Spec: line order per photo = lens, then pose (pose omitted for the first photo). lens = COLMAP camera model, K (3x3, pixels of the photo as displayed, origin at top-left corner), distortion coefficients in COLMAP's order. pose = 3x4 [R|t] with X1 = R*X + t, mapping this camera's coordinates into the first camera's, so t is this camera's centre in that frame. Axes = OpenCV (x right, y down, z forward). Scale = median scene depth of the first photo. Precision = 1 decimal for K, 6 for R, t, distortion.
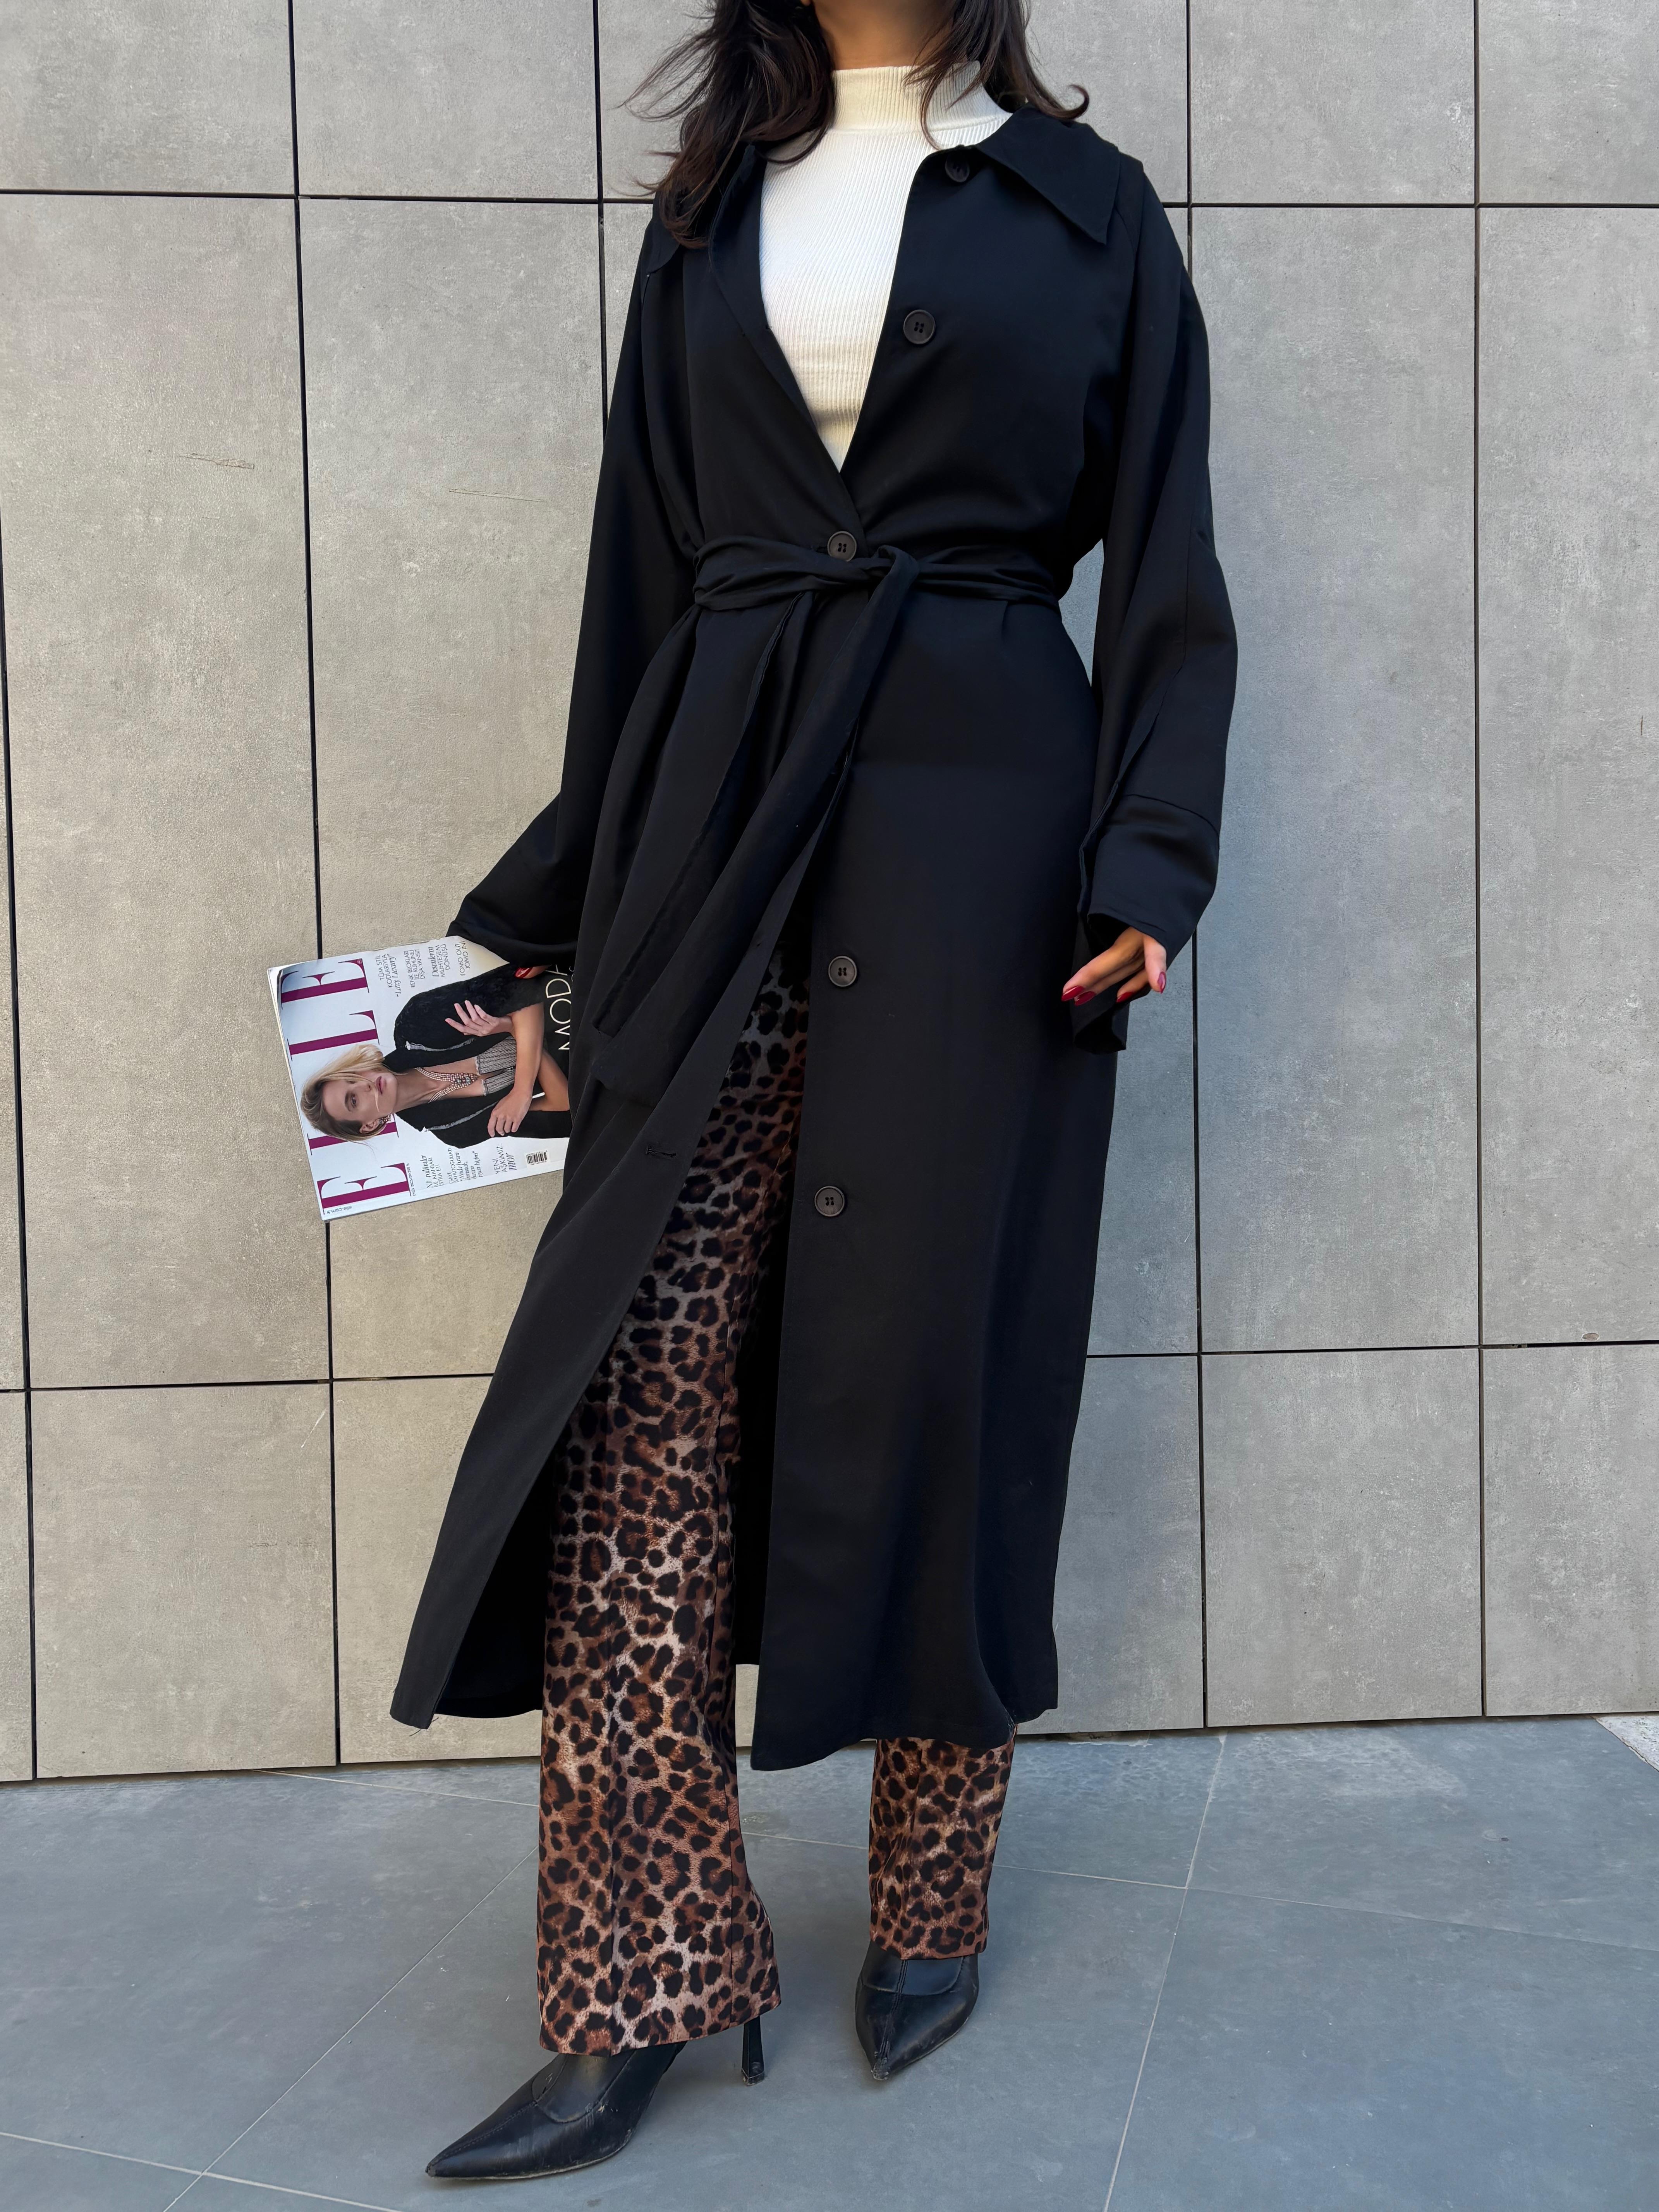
lens RADIAL K [[1891.1, 0, 820.6], [0, 1891.1, 1103.0], [0, 0, 1]] dist [0.035409, -0.035833]
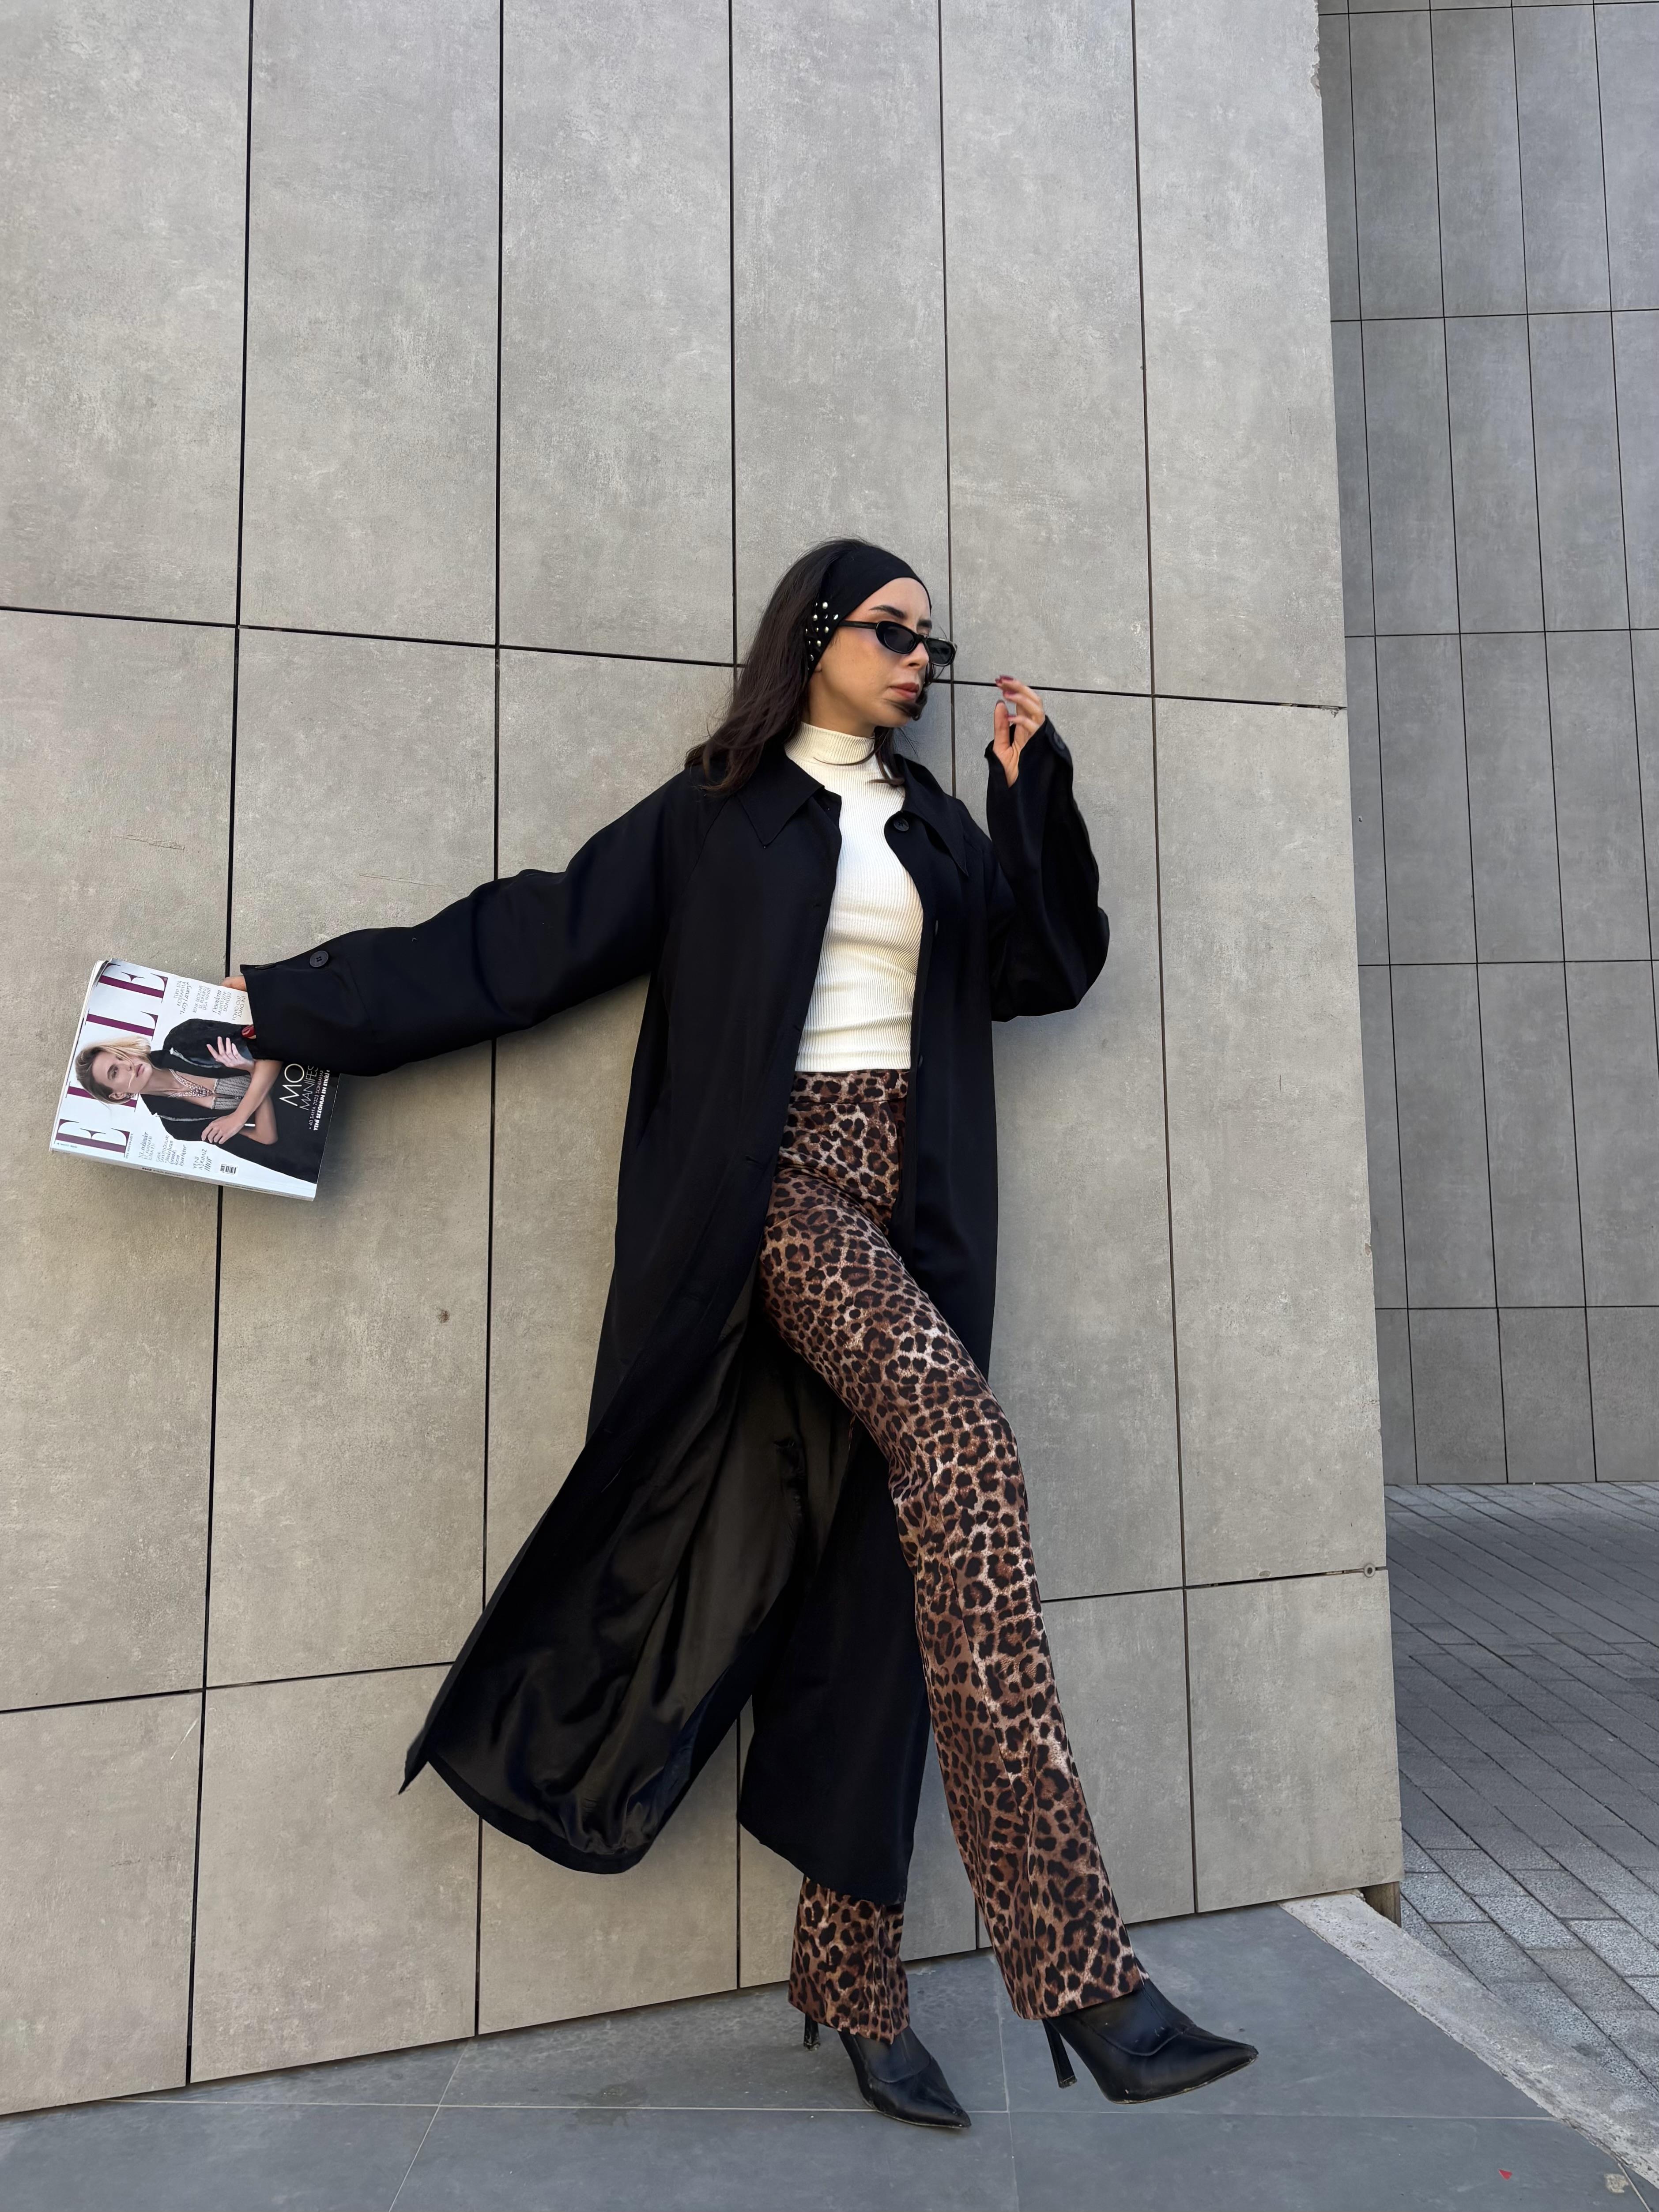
lens RADIAL K [[1893.8, 0, 858.9], [0, 1893.8, 907.7], [0, 0, 1]] dist [0.017994, -0.001356]
pose [[0.961092, 0.040182, 0.273290, -0.213699], [0.006434, 0.985838, -0.167577, -0.103268], [-0.276153, 0.162815, 0.947223, -0.179773]]
